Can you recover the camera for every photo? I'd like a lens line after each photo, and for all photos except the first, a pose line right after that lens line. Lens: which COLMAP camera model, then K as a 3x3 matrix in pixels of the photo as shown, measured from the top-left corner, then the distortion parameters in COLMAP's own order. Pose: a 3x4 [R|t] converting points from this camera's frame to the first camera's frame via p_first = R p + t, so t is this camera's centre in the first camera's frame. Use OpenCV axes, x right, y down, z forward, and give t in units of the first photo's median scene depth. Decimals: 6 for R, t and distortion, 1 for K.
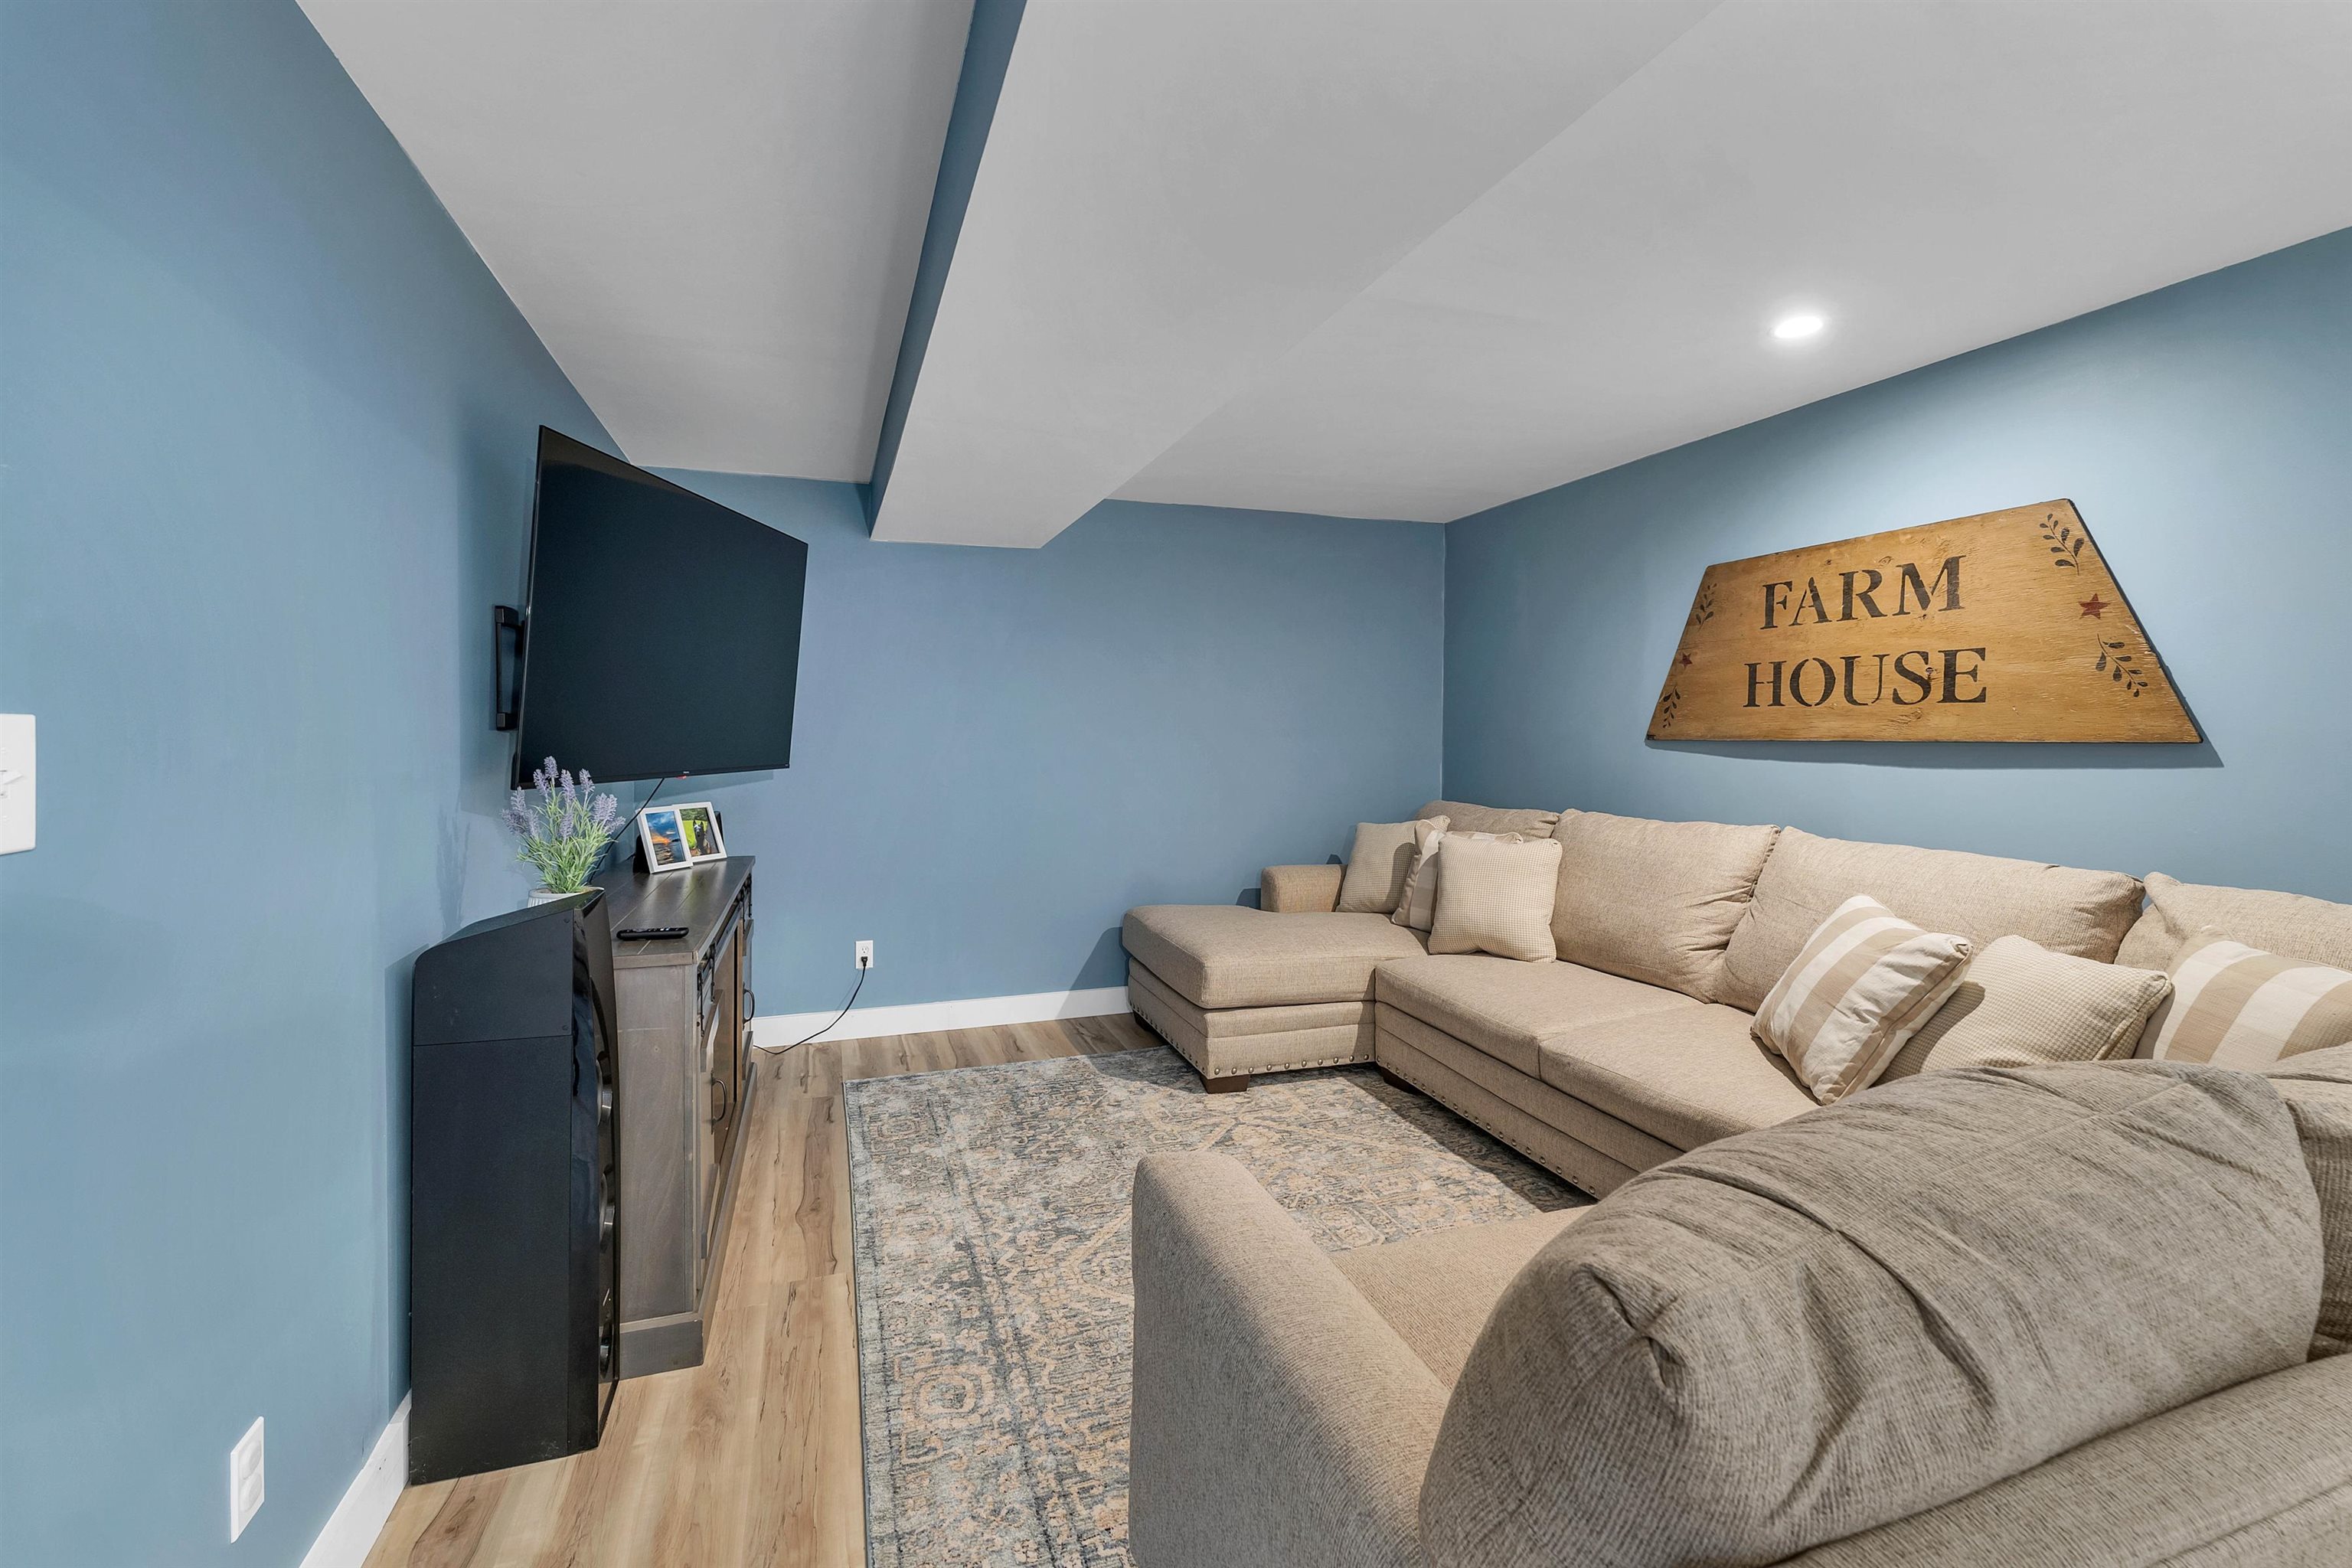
lens RADIAL K [[1021.8, 0, 1164.8], [0, 1021.8, 734.0], [0, 0, 1]] dist [0.003149, 0.000424]
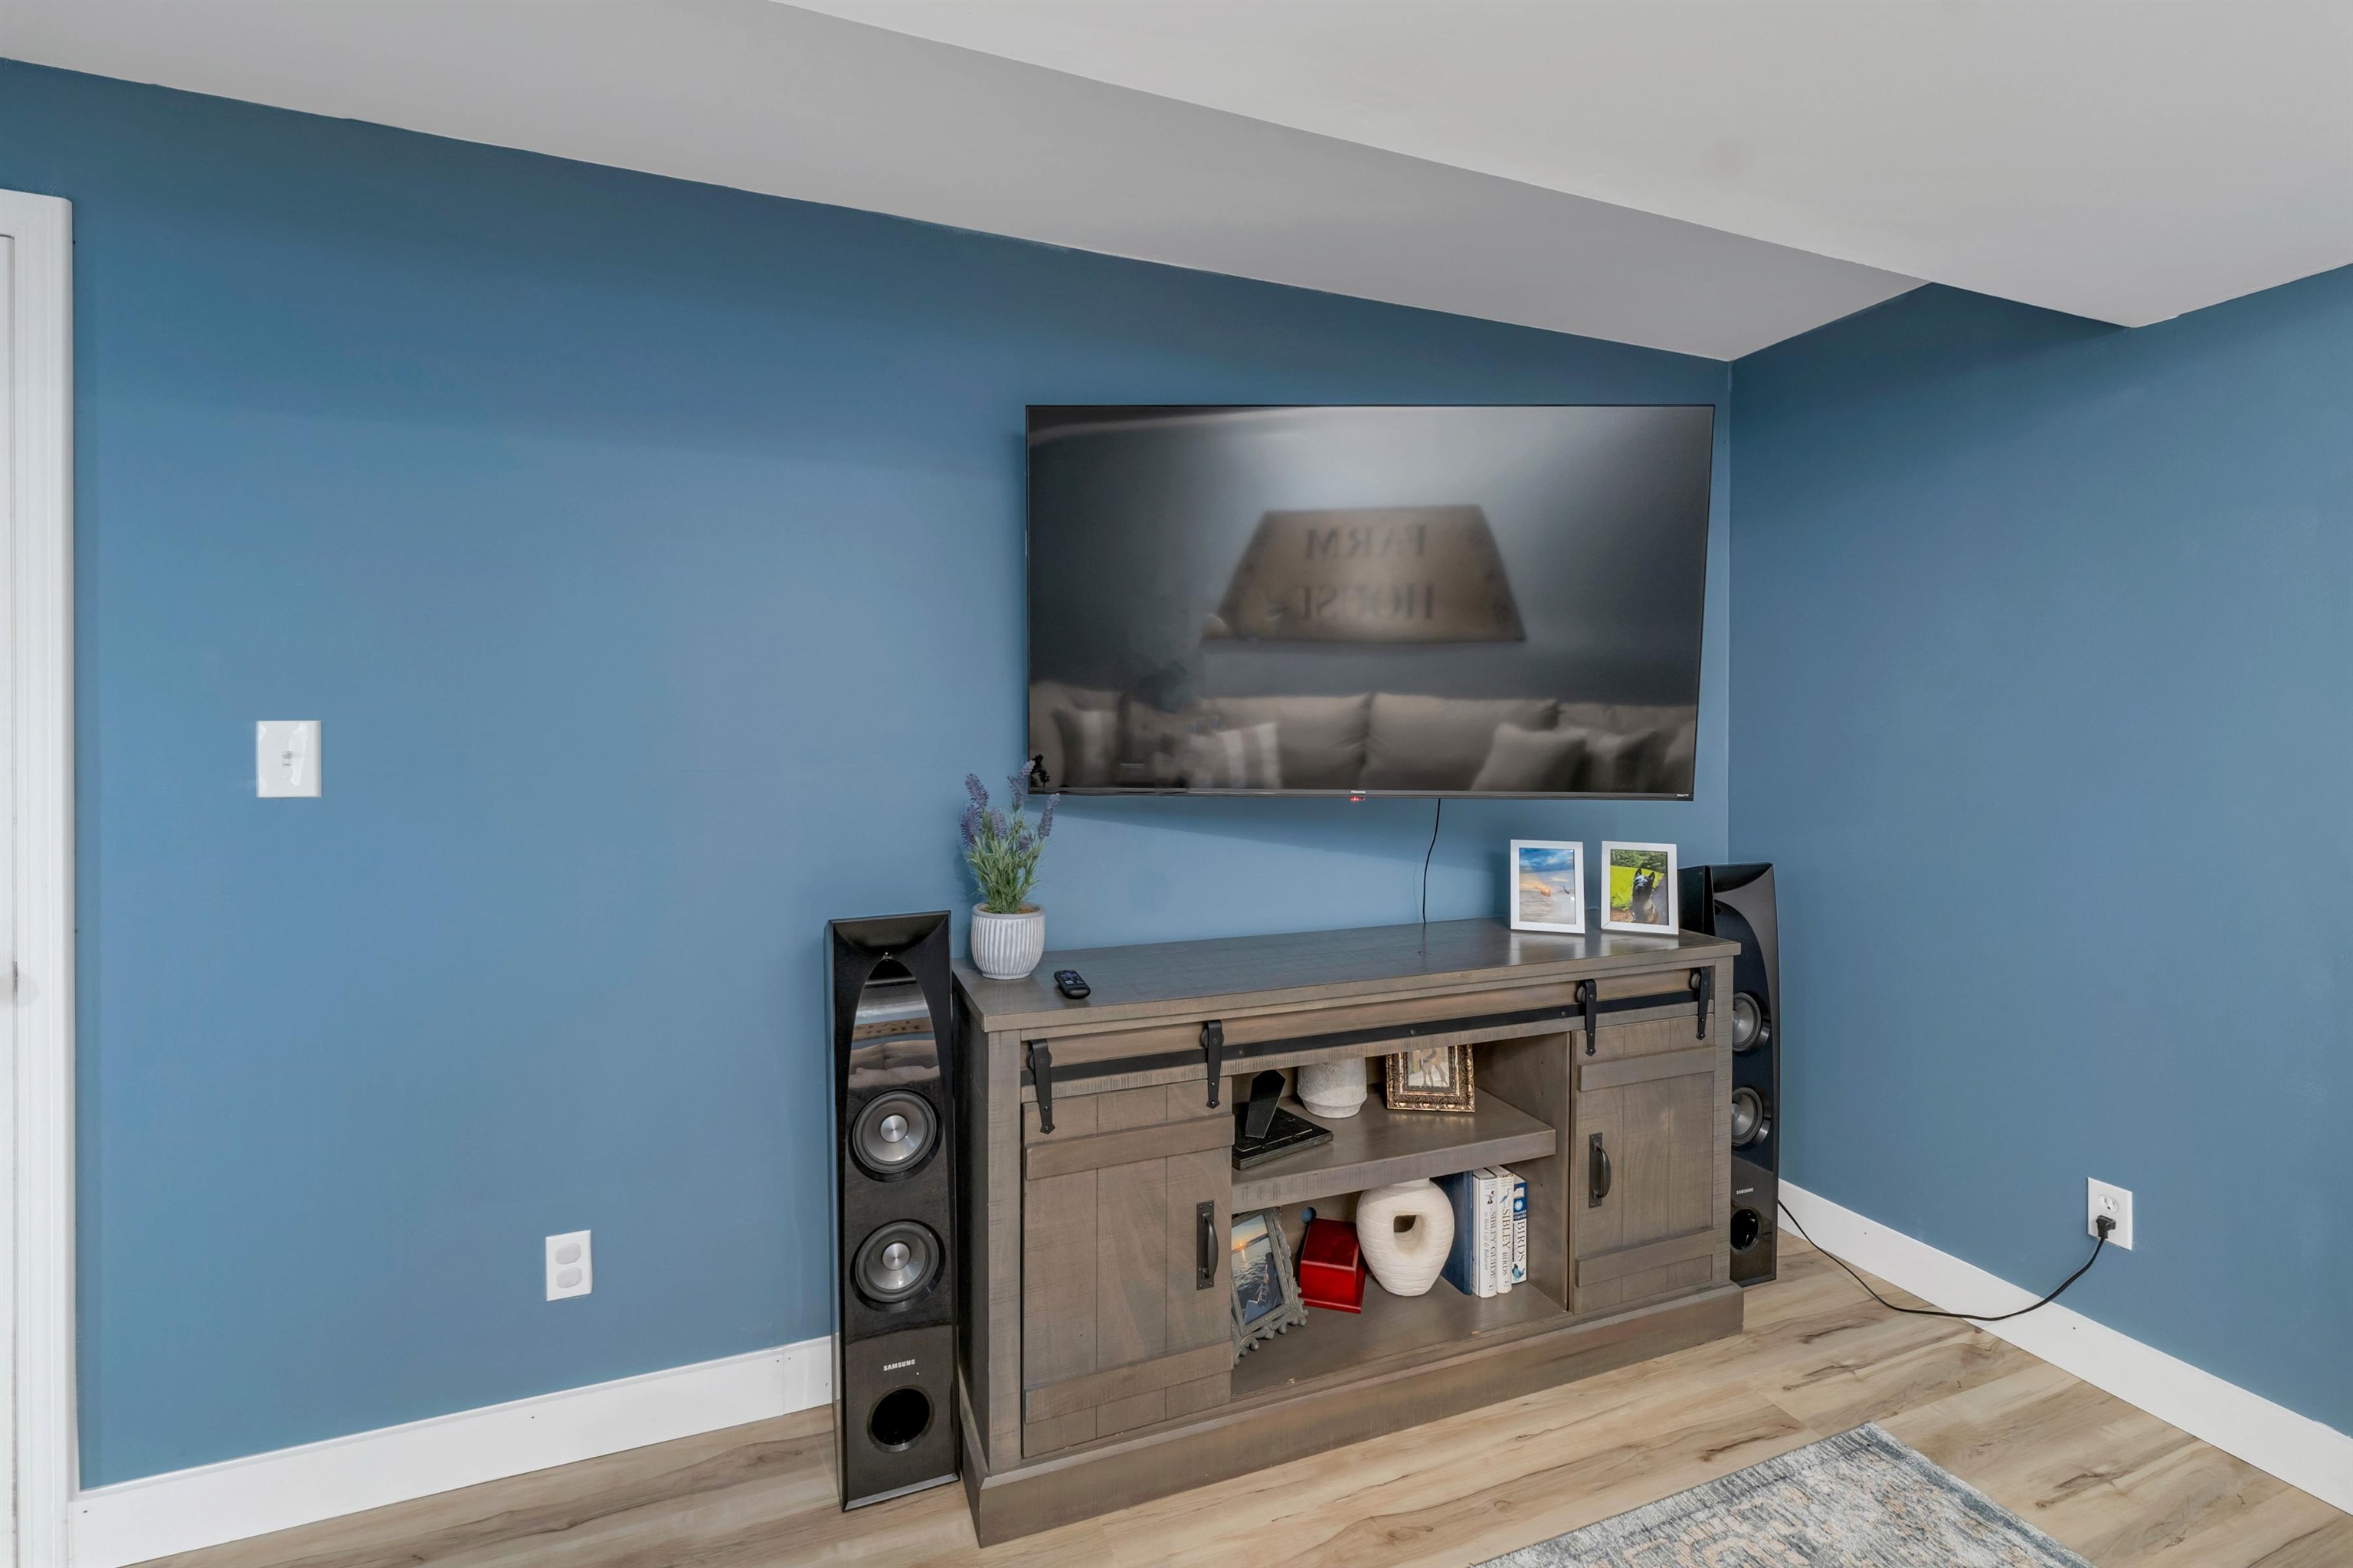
lens RADIAL K [[1024.6, 0, 1160.1], [0, 1024.6, 714.8], [0, 0, 1]] dist [-0.001162, -0.000609]
pose [[0.034731, -0.005811, -0.999380, 0.234200], [-0.009364, 0.999937, -0.006140, -0.011141], [0.999353, 0.009572, 0.034675, 0.769517]]
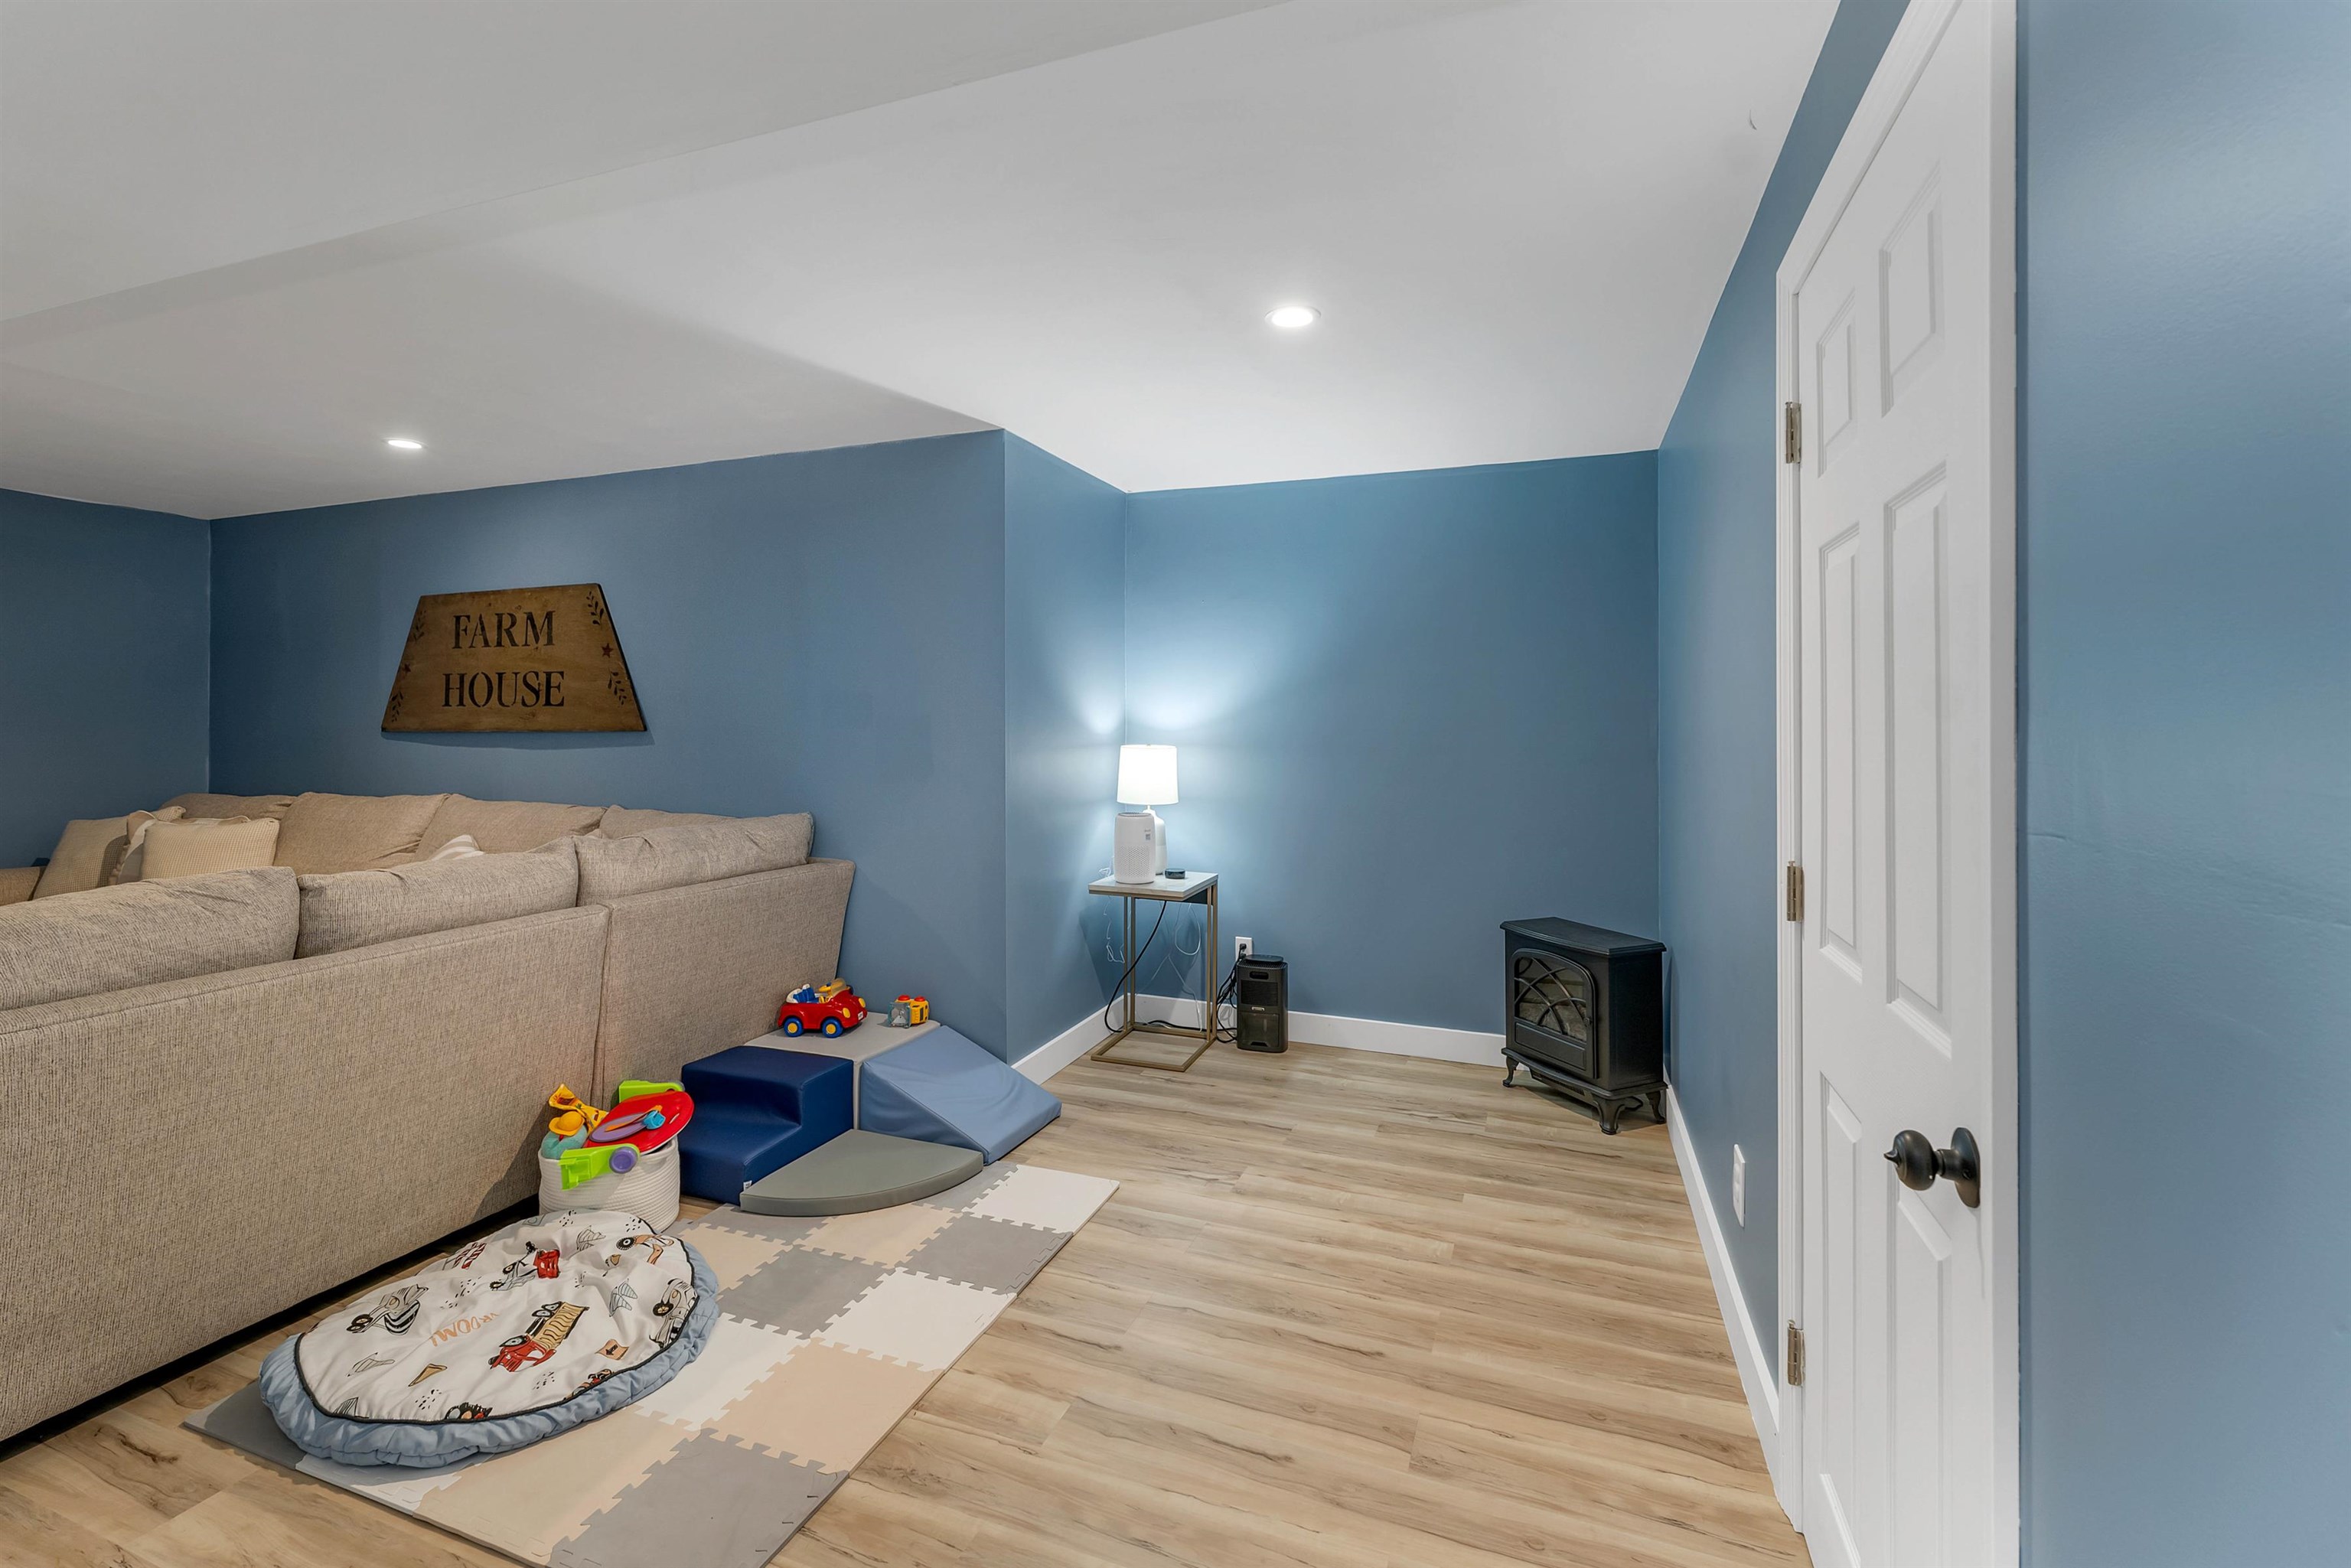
lens RADIAL K [[1023.6, 0, 1159.1], [0, 1023.6, 714.8], [0, 0, 1]] dist [-0.001162, -0.000609]
pose [[0.639647, -0.009401, 0.768611, 0.163195], [0.009324, 0.999947, 0.004471, -0.014577], [-0.768612, 0.004307, 0.639701, -0.641985]]
